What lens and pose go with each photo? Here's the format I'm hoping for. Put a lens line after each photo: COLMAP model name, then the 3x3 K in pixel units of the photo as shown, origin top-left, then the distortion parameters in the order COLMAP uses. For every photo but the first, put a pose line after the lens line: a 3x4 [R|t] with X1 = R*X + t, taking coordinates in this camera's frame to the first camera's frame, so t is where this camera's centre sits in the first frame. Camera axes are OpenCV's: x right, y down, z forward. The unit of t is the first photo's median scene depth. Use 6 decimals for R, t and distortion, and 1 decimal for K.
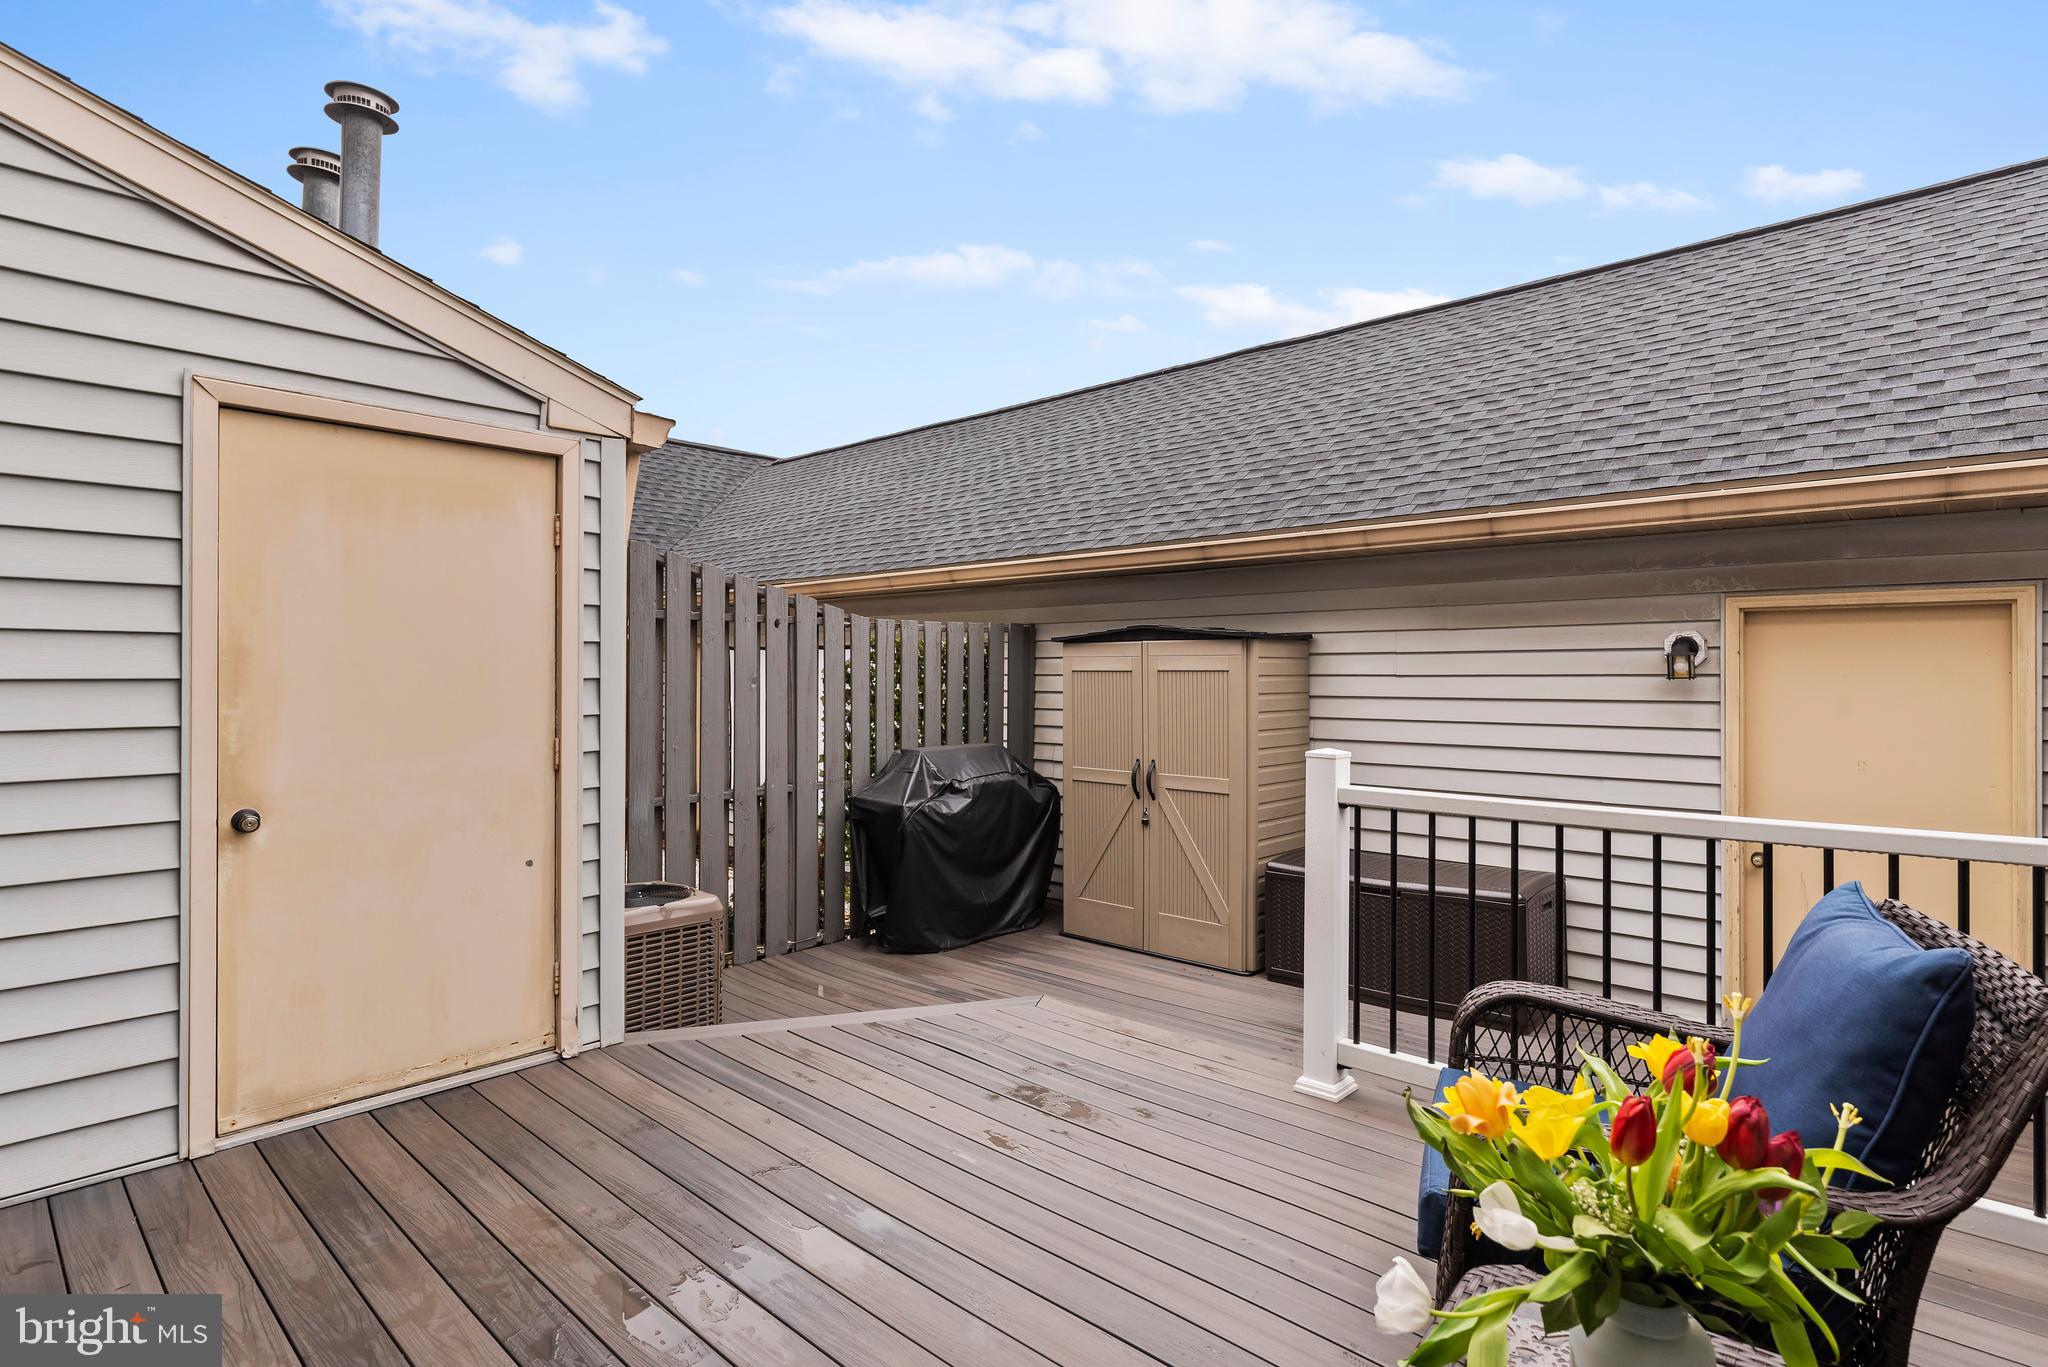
lens RADIAL K [[1030.5, 0, 1051.2], [0, 1030.5, 674.2], [0, 0, 1]] dist [0.000994, -0.000094]
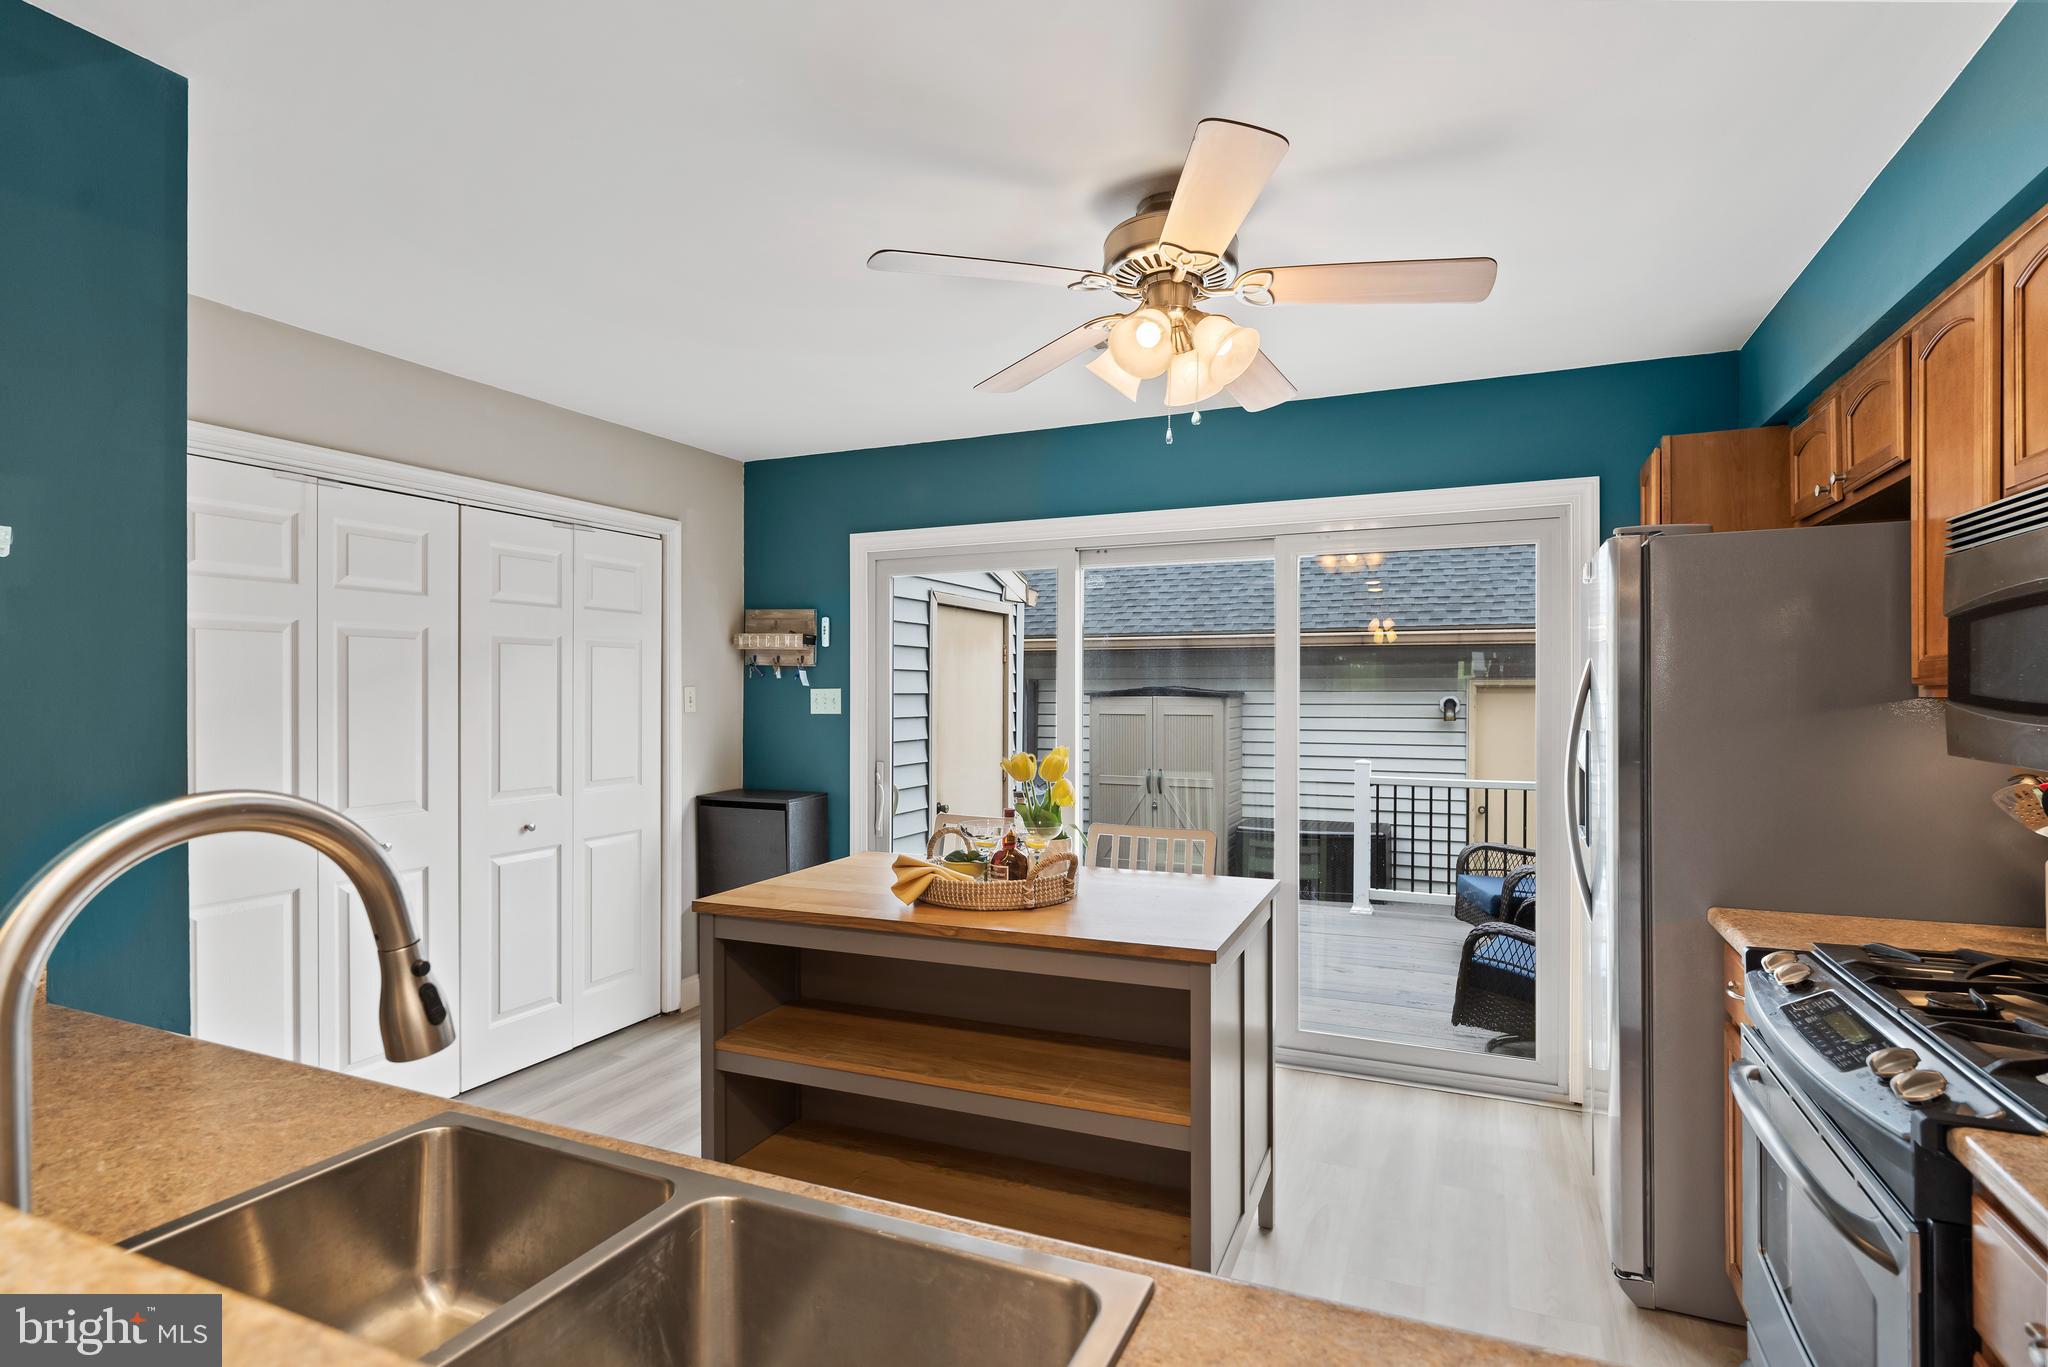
lens RADIAL K [[1008.6, 0, 1051.0], [0, 1008.6, 689.1], [0, 0, 1]] dist [-0.002188, -0.000010]
pose [[0.943852, 0.000623, 0.330369, -0.683262], [-0.001076, 0.999999, 0.001190, -0.052501], [-0.330368, -0.001479, 0.943851, -0.518936]]
